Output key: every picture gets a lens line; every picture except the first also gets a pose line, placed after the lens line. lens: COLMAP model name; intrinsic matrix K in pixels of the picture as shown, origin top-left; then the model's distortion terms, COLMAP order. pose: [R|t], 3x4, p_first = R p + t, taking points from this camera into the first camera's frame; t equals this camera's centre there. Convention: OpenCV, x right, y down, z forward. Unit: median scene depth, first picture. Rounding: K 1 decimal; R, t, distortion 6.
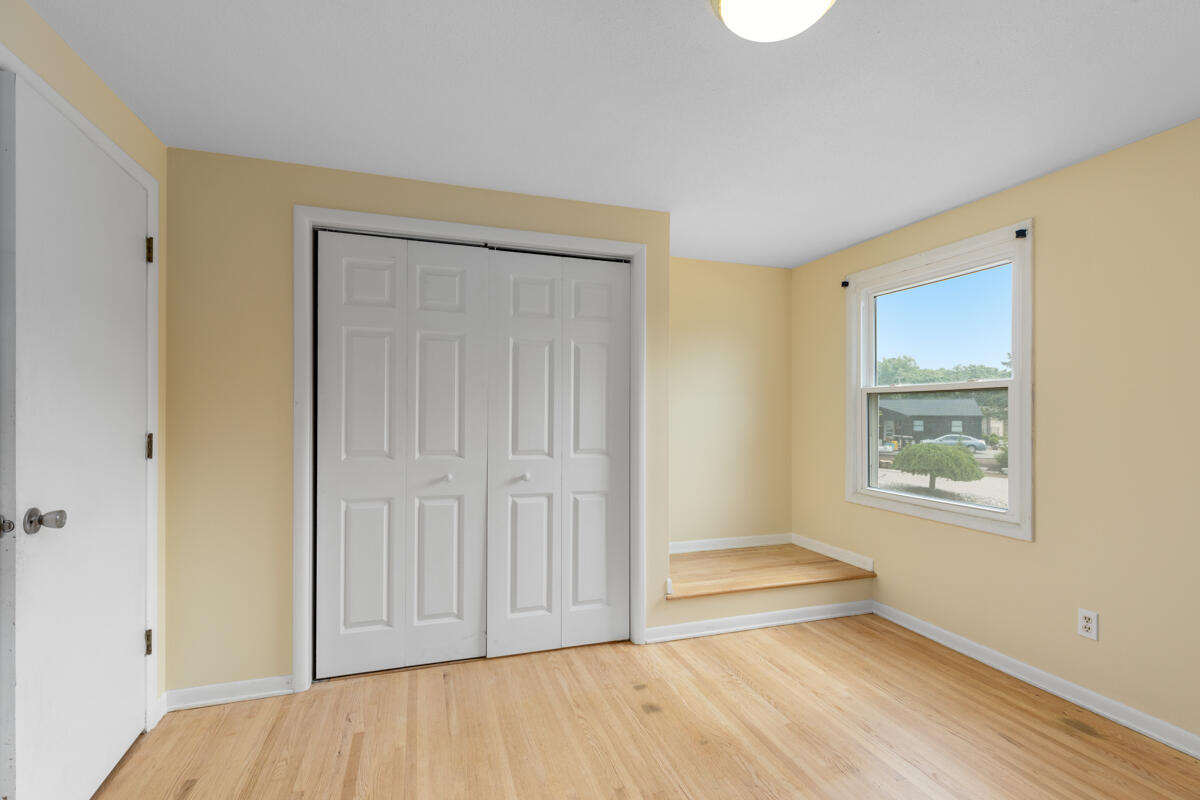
lens RADIAL K [[537.5, 0, 594.9], [0, 537.5, 406.6], [0, 0, 1]] dist [0.001243, -0.000334]
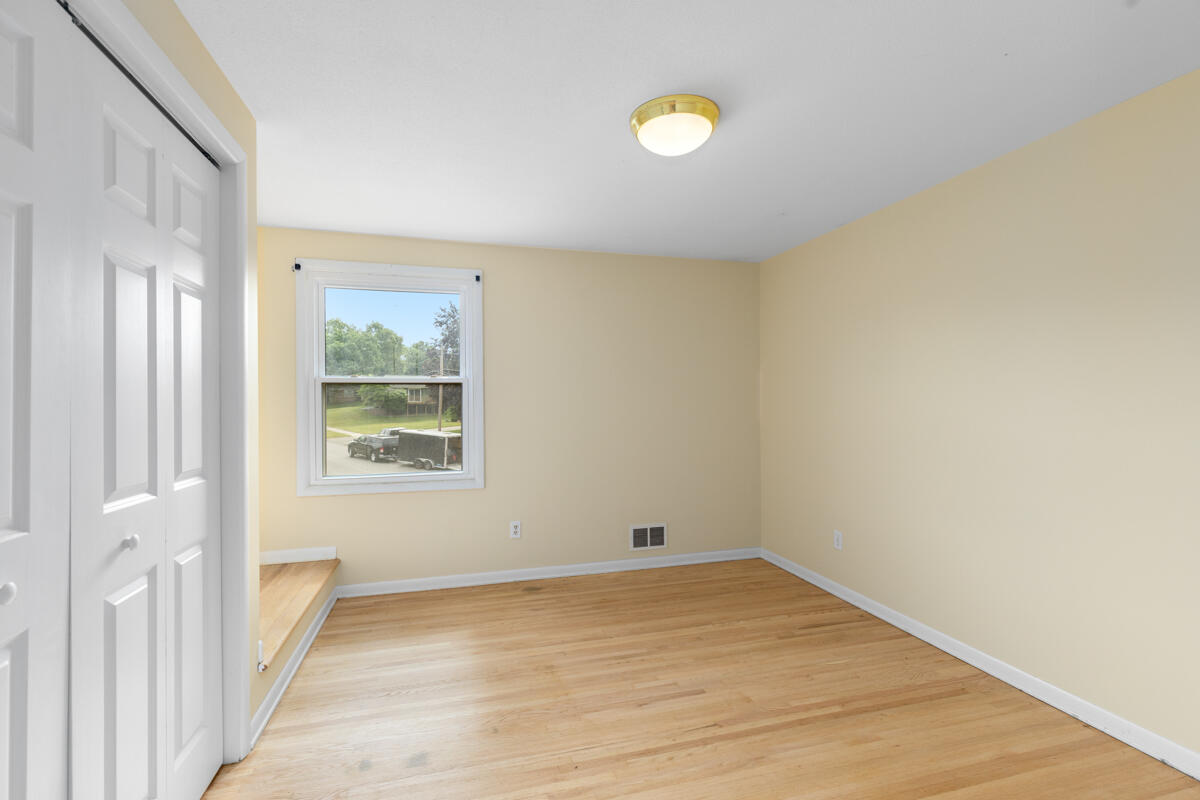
lens RADIAL K [[537.5, 0, 595.2], [0, 537.5, 395.2], [0, 0, 1]] dist [0.001243, -0.000334]
pose [[0.042768, 0.004481, 0.999075, -0.618281], [-0.003595, 0.999984, -0.004331, -0.000750], [-0.999079, -0.003406, 0.042784, 0.595703]]
